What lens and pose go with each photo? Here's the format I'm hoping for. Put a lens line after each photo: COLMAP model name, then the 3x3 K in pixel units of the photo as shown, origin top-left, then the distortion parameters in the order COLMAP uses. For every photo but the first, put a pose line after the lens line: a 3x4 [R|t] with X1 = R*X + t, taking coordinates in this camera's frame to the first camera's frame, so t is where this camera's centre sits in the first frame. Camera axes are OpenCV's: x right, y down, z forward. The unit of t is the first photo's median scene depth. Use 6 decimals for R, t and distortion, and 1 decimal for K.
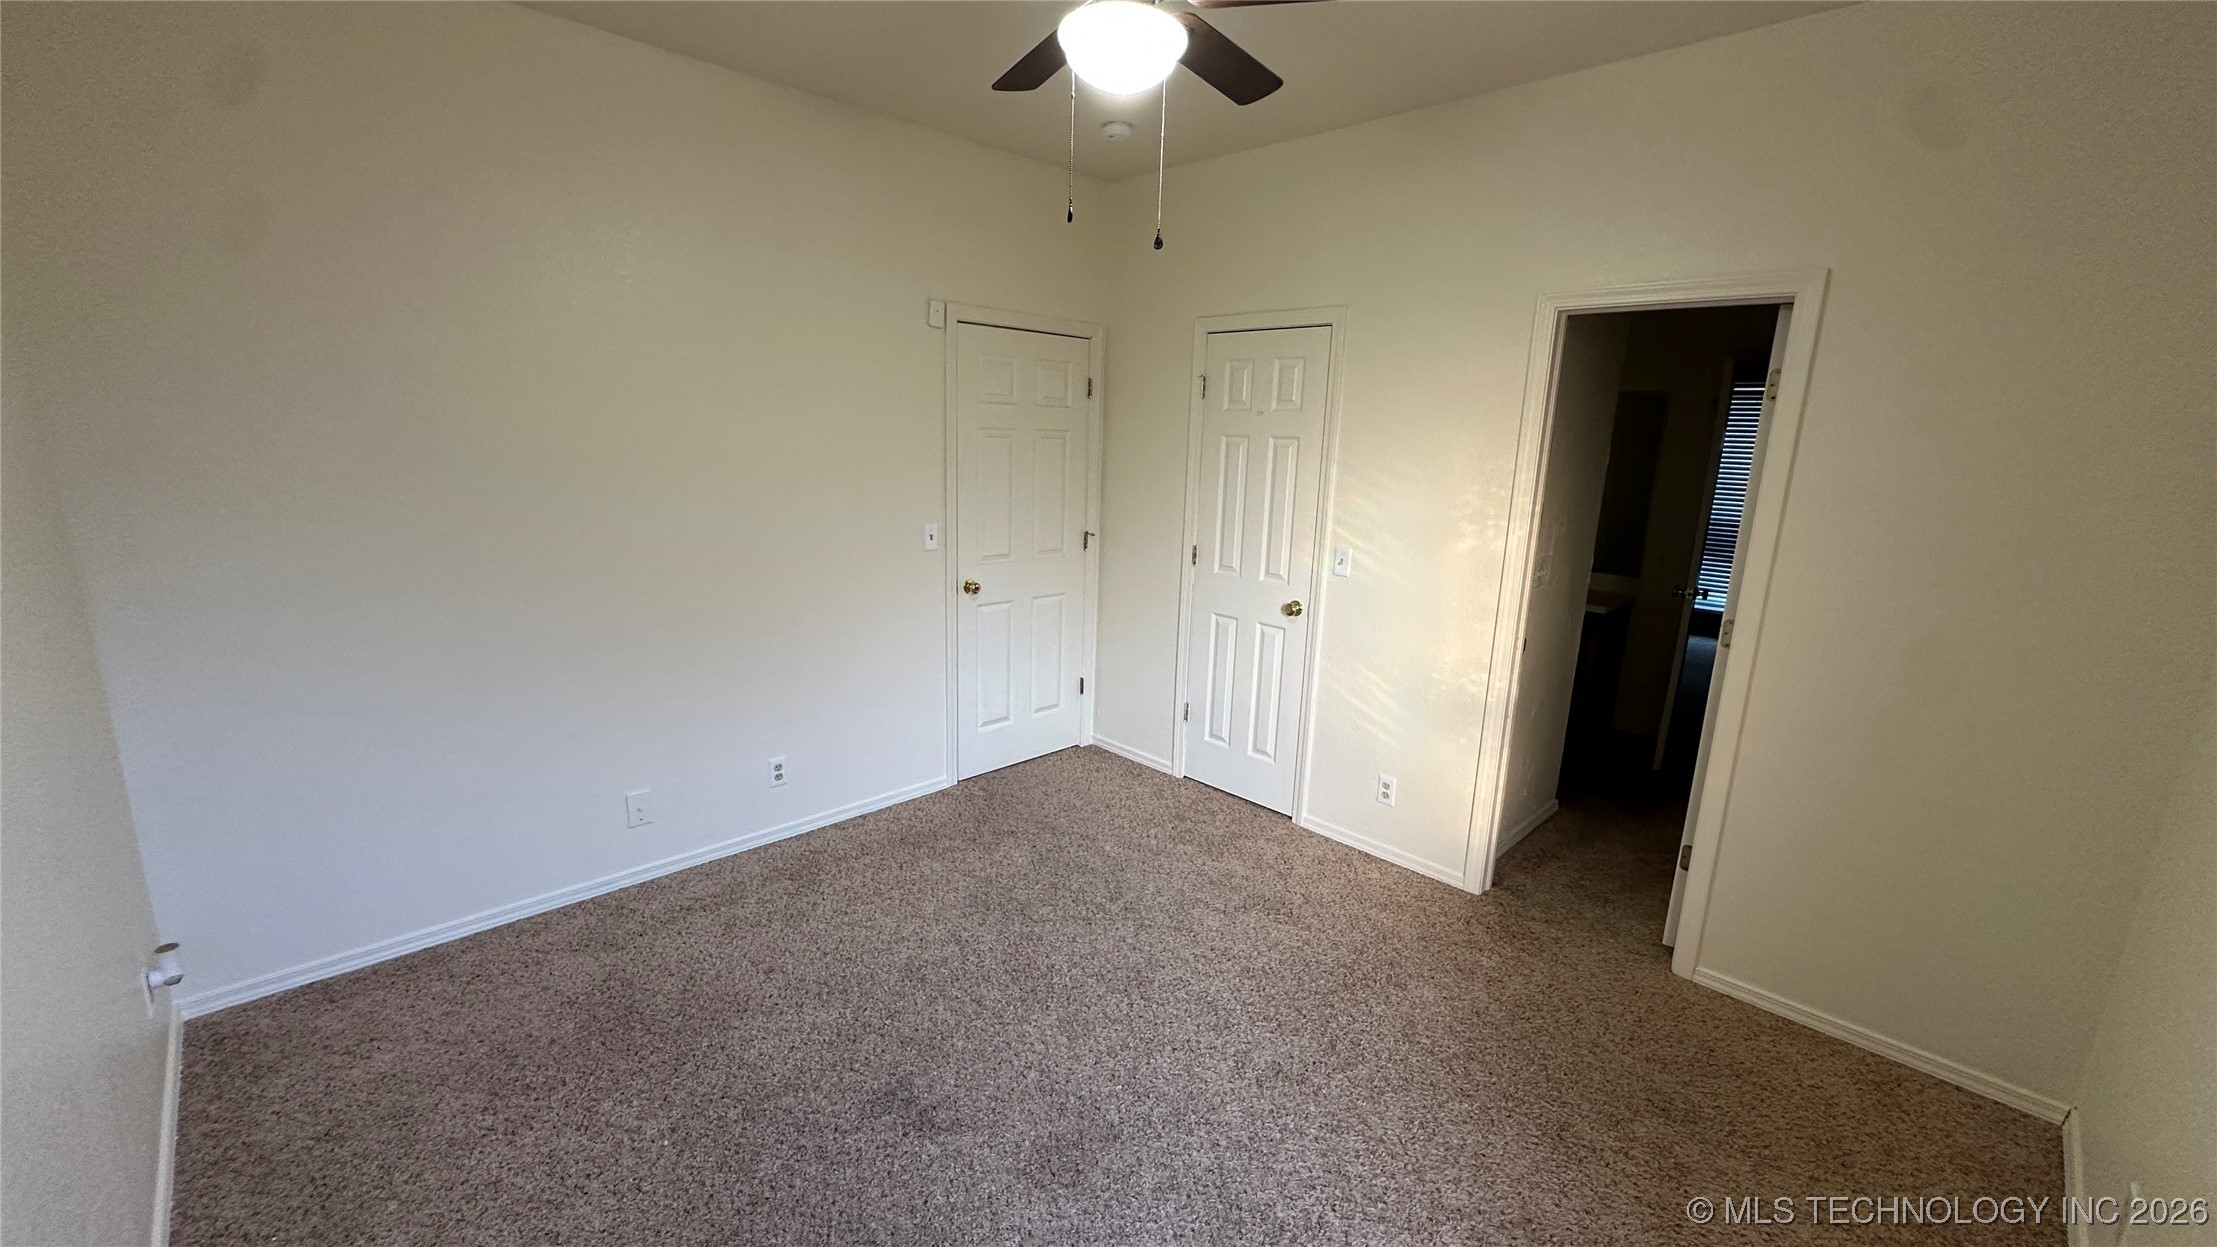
lens RADIAL K [[968.0, 0, 1108.5], [0, 968.0, 623.5], [0, 0, 1]] dist [-0.001507, 0.000031]
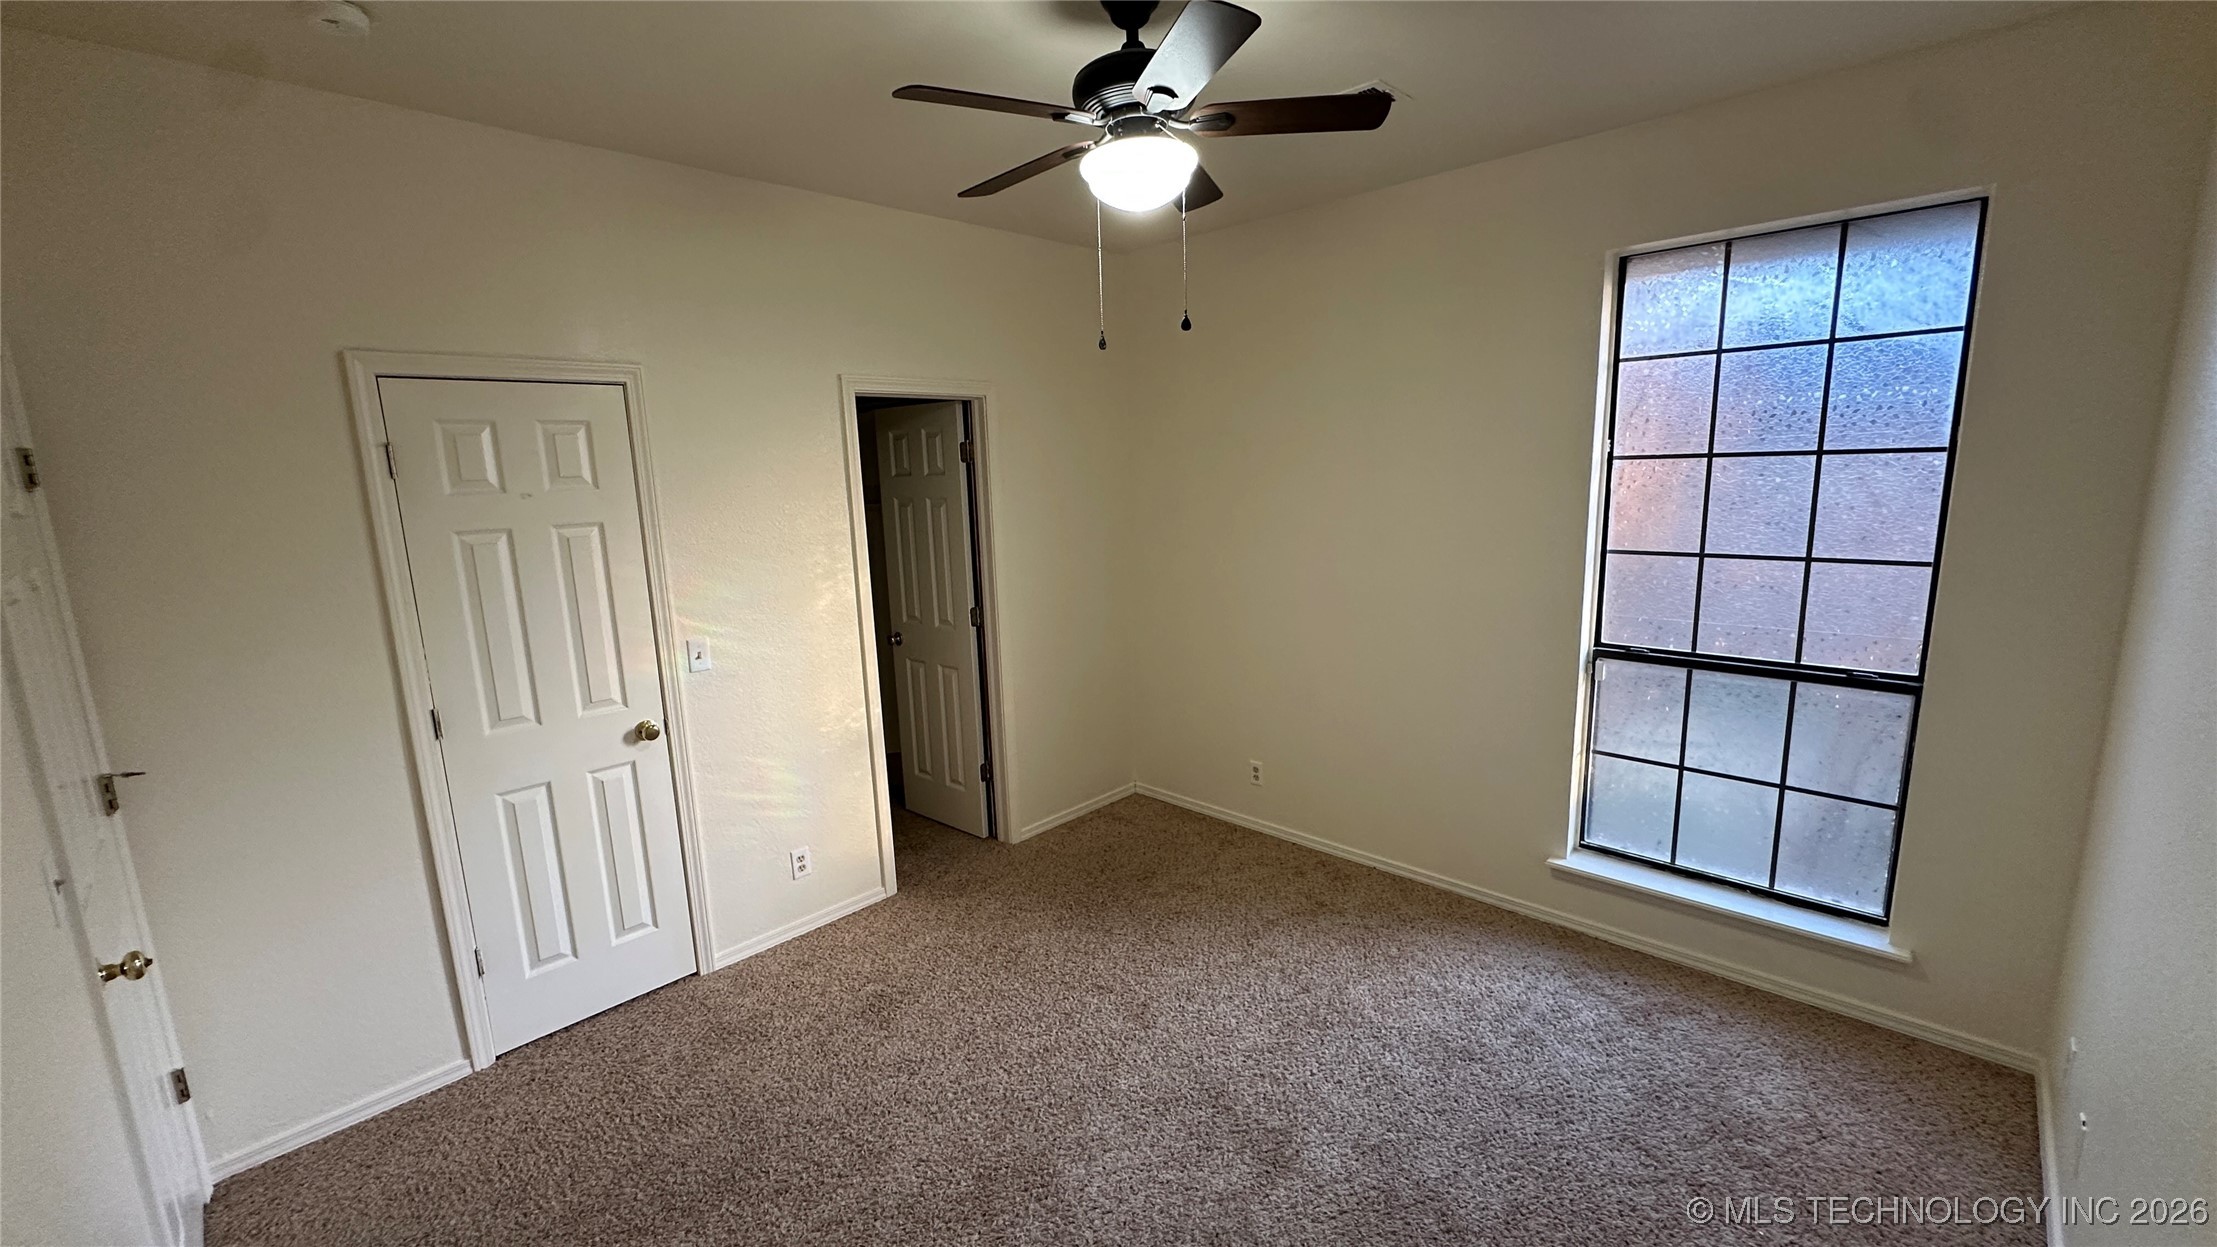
lens RADIAL K [[881.5, 0, 1105.9], [0, 881.5, 621.7], [0, 0, 1]] dist [-0.003843, 0.000063]
pose [[-0.062627, -0.180455, 0.981587, -0.571664], [0.255525, 0.947838, 0.190554, -0.153295], [-0.964772, 0.262754, -0.013249, 0.656555]]
